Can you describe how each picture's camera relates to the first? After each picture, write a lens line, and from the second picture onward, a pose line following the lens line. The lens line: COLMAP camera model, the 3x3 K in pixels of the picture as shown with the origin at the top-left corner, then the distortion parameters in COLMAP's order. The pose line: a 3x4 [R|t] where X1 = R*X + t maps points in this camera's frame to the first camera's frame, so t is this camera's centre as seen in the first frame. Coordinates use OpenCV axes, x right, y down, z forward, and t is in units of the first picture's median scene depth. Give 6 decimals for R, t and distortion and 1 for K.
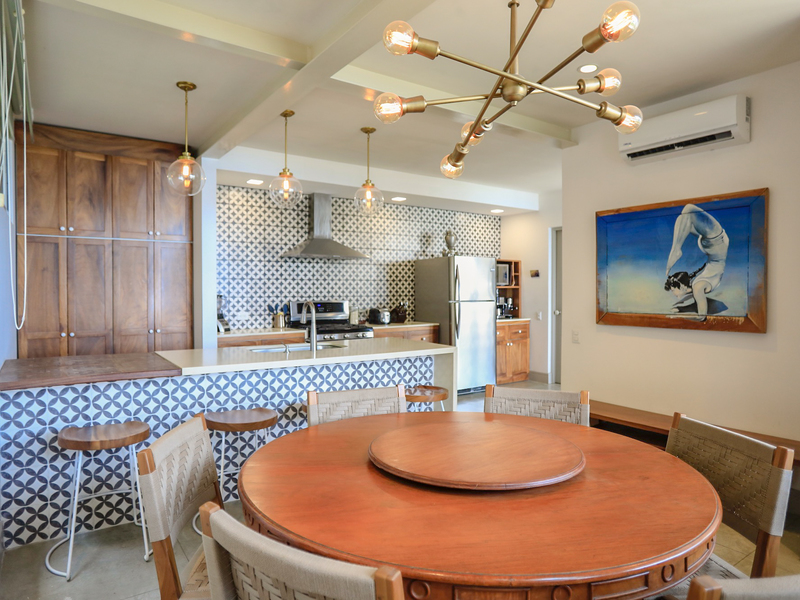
lens RADIAL K [[514.6, 0, 401.9], [0, 514.6, 298.7], [0, 0, 1]] dist [-0.070281, 0.051815]
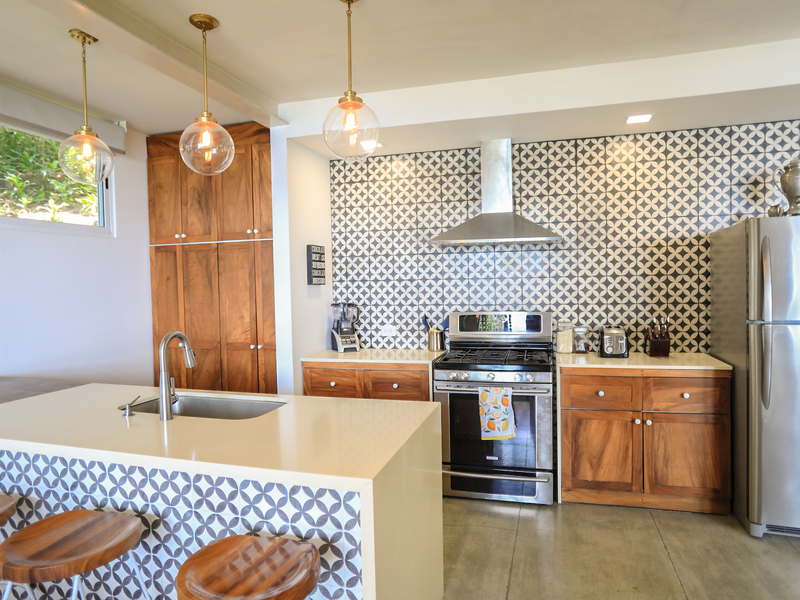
lens RADIAL K [[514.6, 0, 401.4], [0, 514.6, 298.6], [0, 0, 1]] dist [-0.070281, 0.051815]
pose [[0.619384, 0.013498, -0.784972, 0.275719], [0.004915, 0.999766, 0.021070, -0.027493], [0.785073, -0.016908, 0.619172, 0.546349]]
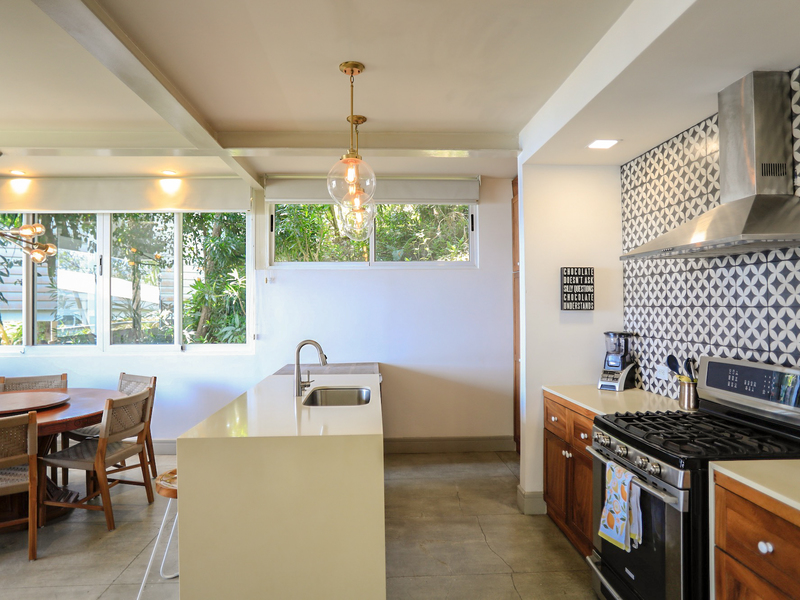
lens RADIAL K [[514.6, 0, 399.6], [0, 514.6, 298.0], [0, 0, 1]] dist [-0.070281, 0.051815]
pose [[-0.535429, -0.010387, -0.844516, 0.309814], [-0.010151, 0.999931, -0.005863, -0.040979], [0.844519, 0.005434, -0.535498, 1.034183]]
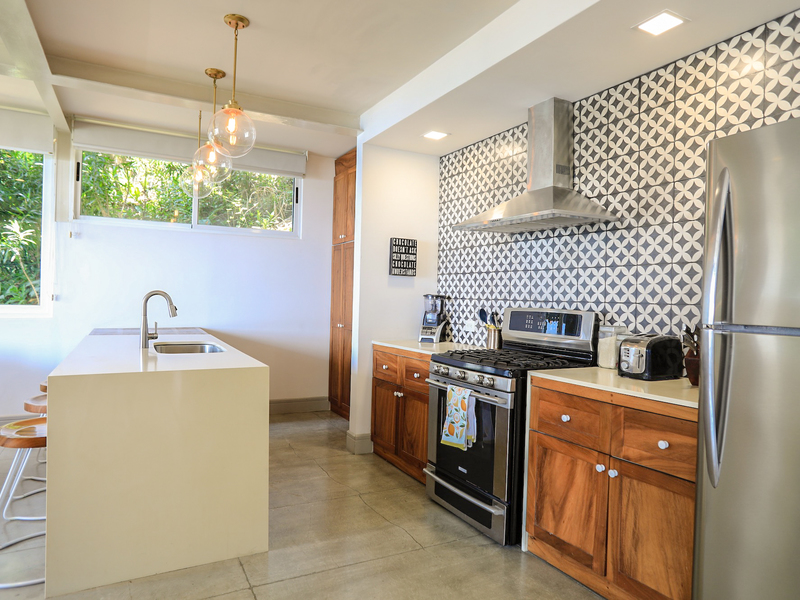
lens RADIAL K [[514.6, 0, 400.5], [0, 514.6, 299.9], [0, 0, 1]] dist [-0.070281, 0.051815]
pose [[-0.123228, 0.001059, -0.992378, 0.393411], [-0.044269, 0.998998, 0.006563, -0.002215], [0.991390, 0.044741, -0.123058, 0.972079]]
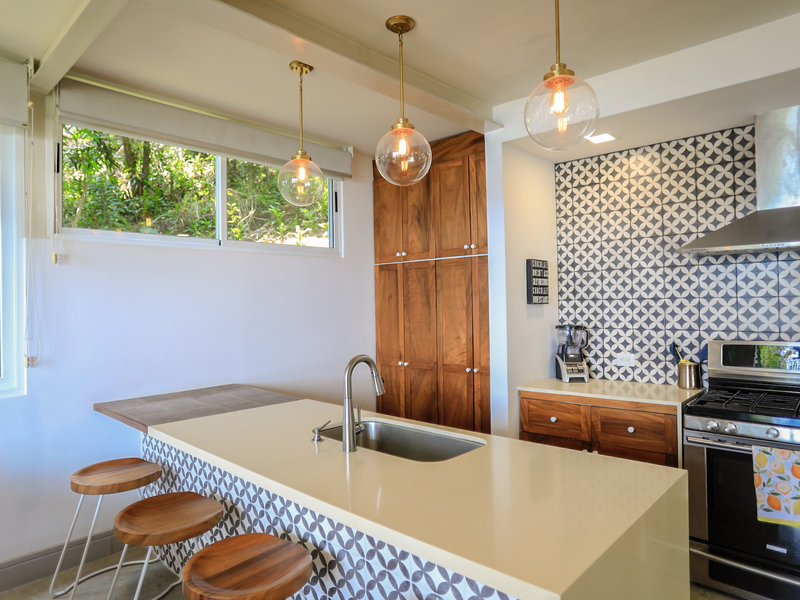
lens RADIAL K [[514.6, 0, 401.0], [0, 514.6, 299.0], [0, 0, 1]] dist [-0.070281, 0.051815]
pose [[0.202520, -0.012061, -0.979204, 0.227085], [-0.001960, 0.999917, -0.012721, -0.030066], [0.979276, 0.004495, 0.202480, 0.601527]]
